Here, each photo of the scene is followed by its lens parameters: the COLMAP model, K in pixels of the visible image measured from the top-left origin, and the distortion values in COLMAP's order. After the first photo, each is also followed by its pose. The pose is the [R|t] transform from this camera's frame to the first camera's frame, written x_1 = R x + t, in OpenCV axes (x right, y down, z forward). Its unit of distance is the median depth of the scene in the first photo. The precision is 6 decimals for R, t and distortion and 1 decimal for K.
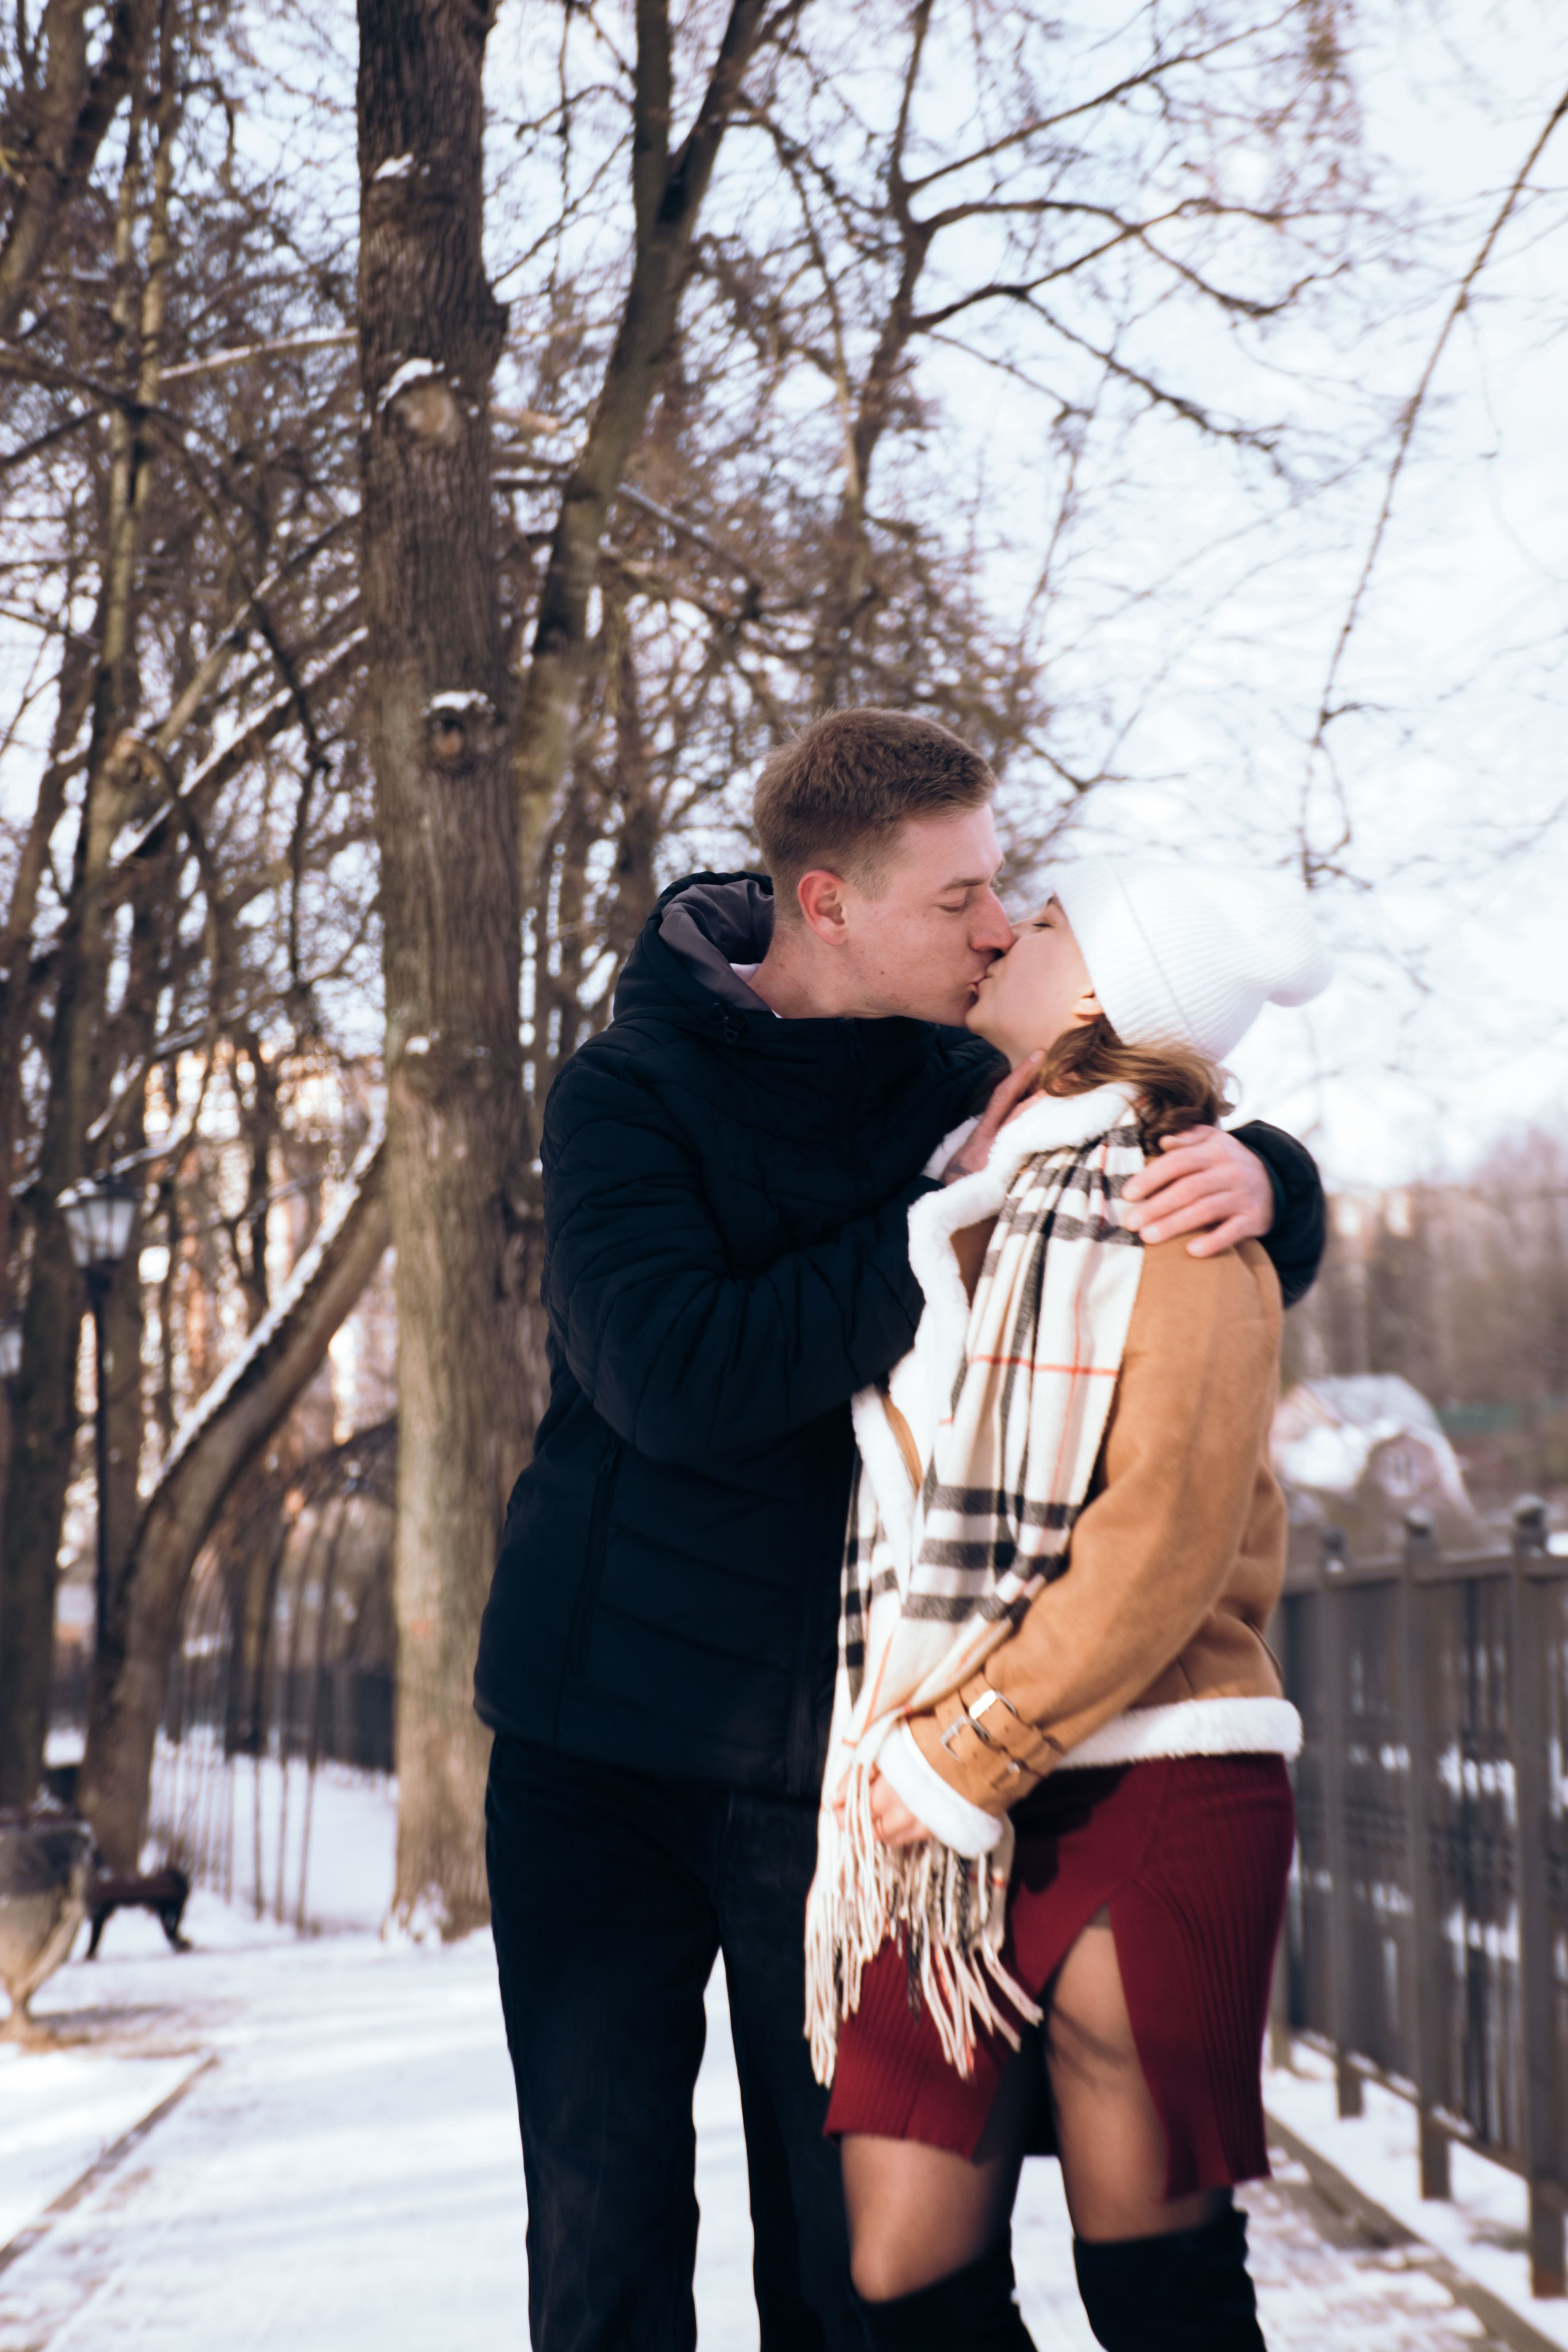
lens RADIAL K [[7877.2, 0, 786.1], [0, 7877.2, 1176.2], [0, 0, 1]] dist [0.457937, 0.000000]
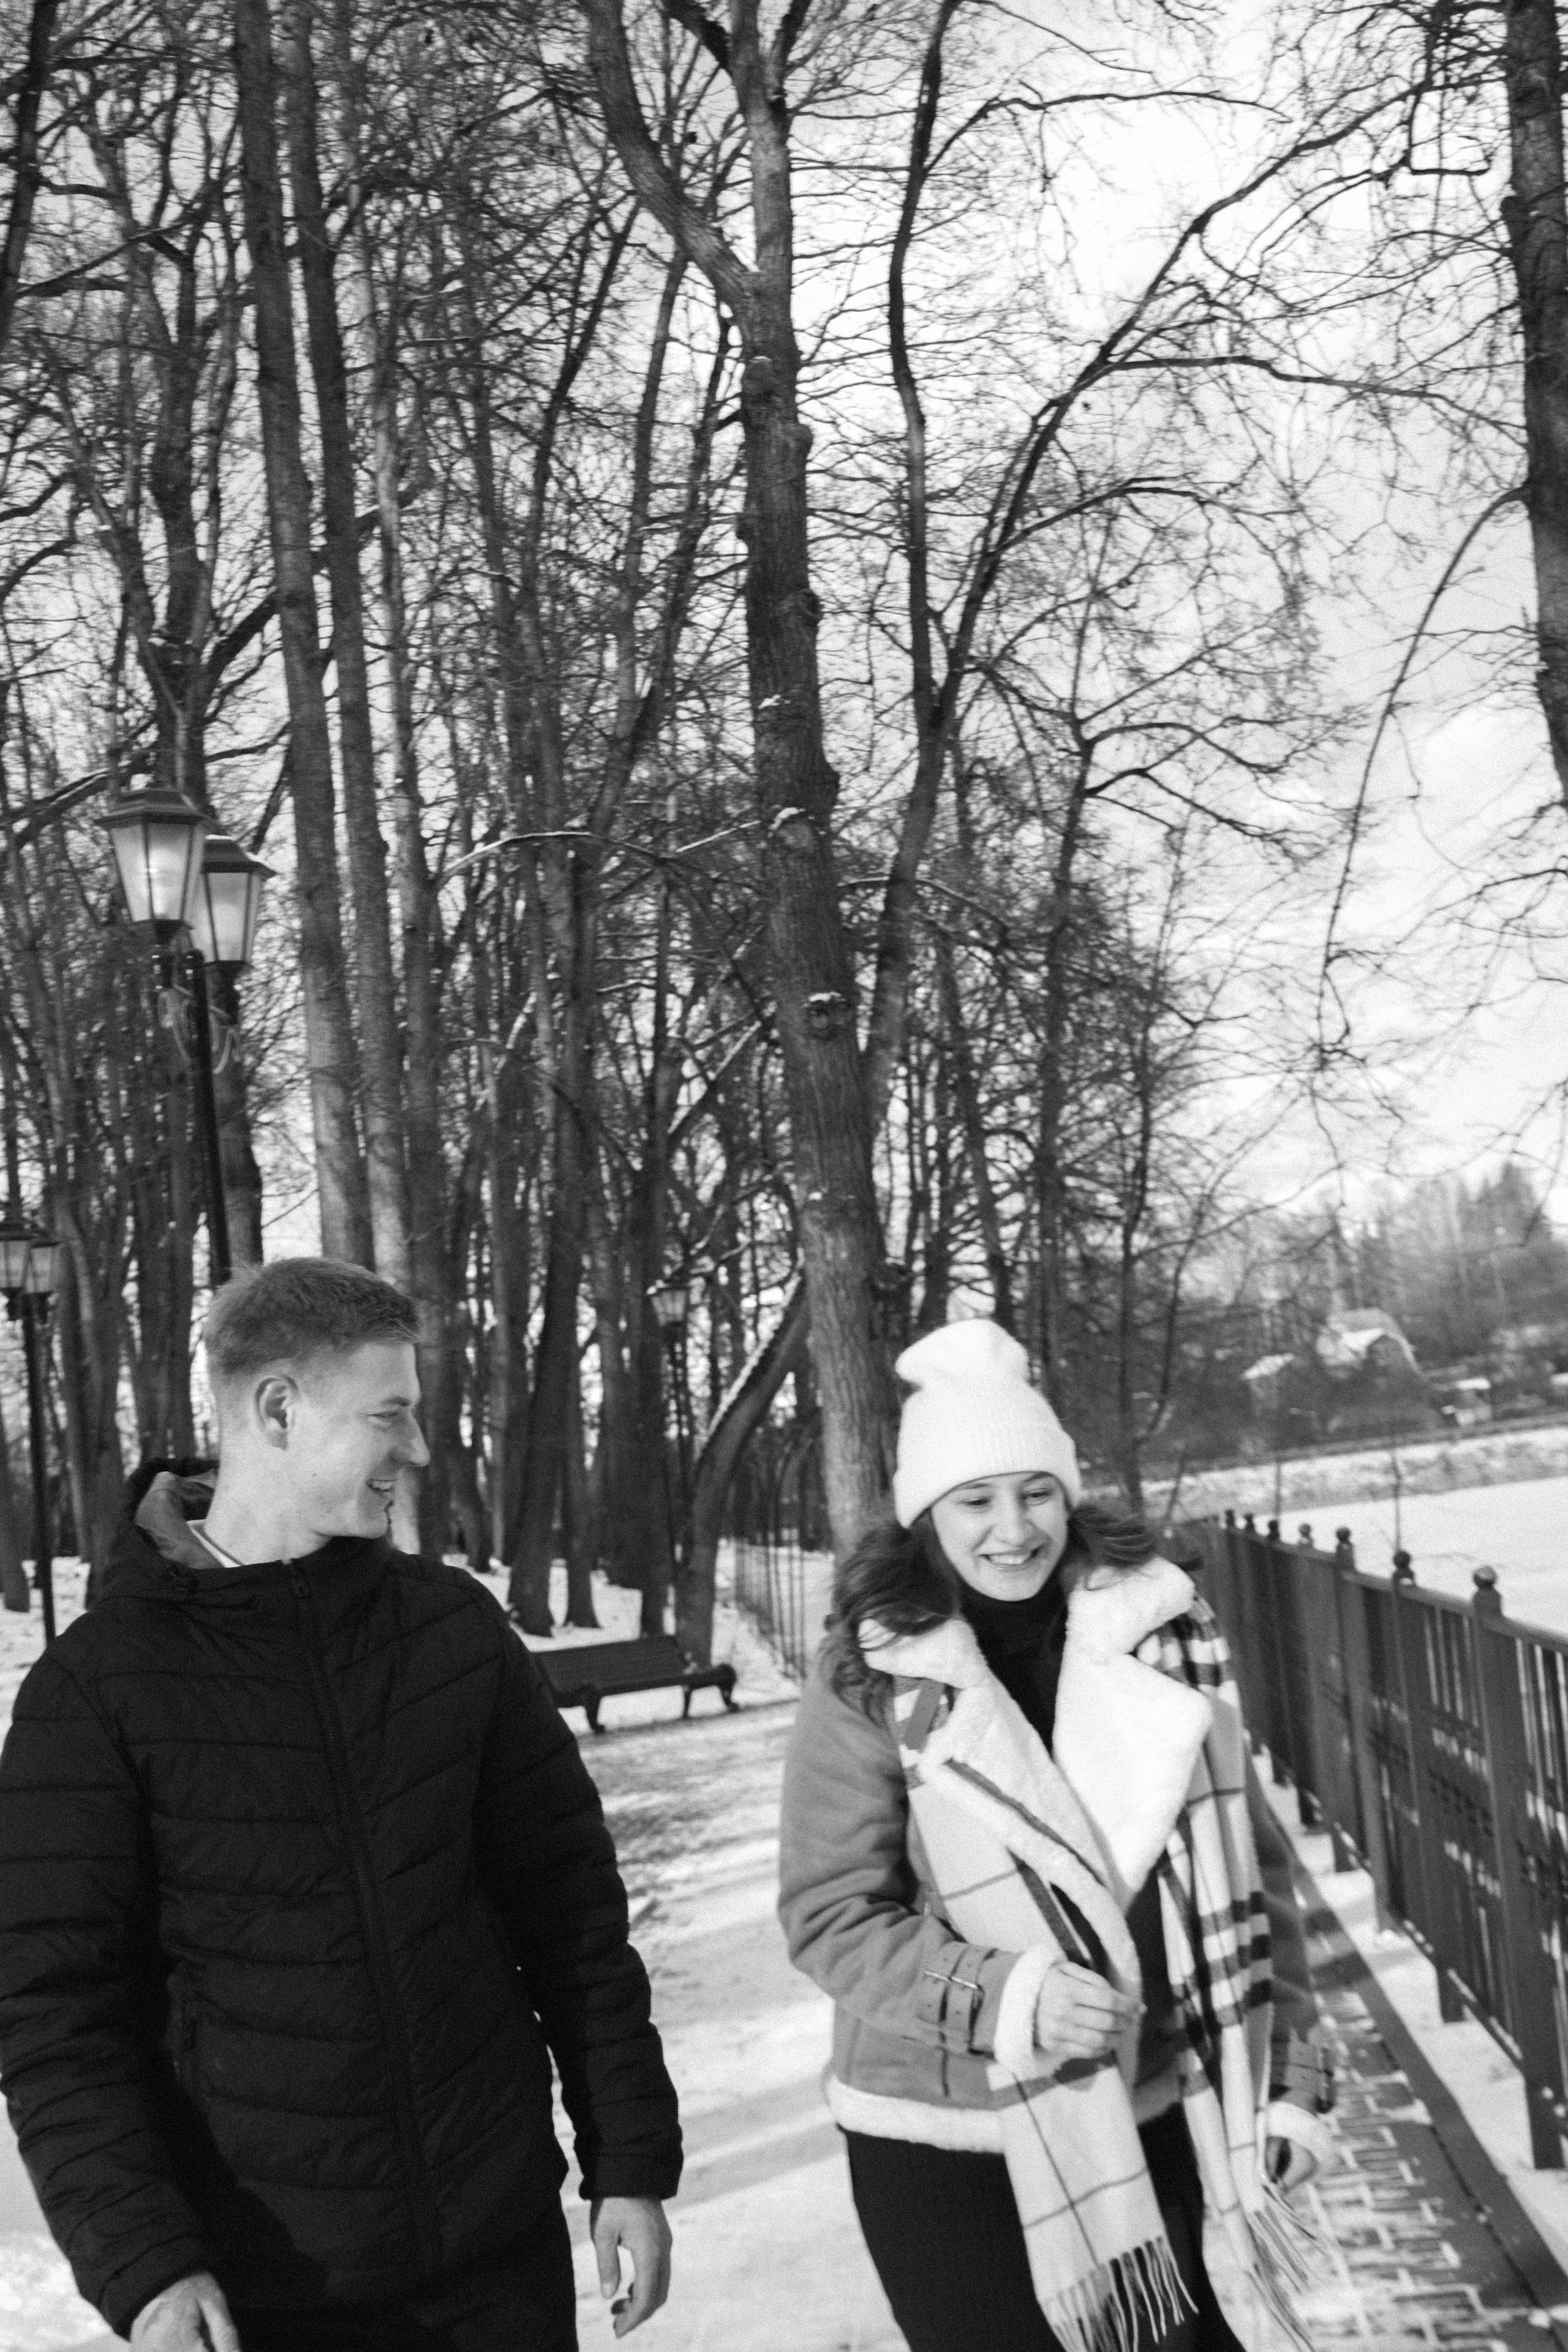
lens RADIAL K [[3725.1, 0, 779.0], [0, 3725.1, 1178.0], [0, 0, 1]] dist [0.067742, 0.000000]
pose [[0.994003, -0.076231, -0.078408, 0.005601], [0.074887, 0.996992, -0.019946, -0.002709], [0.079692, 0.013954, 0.996722, 0.101818]]
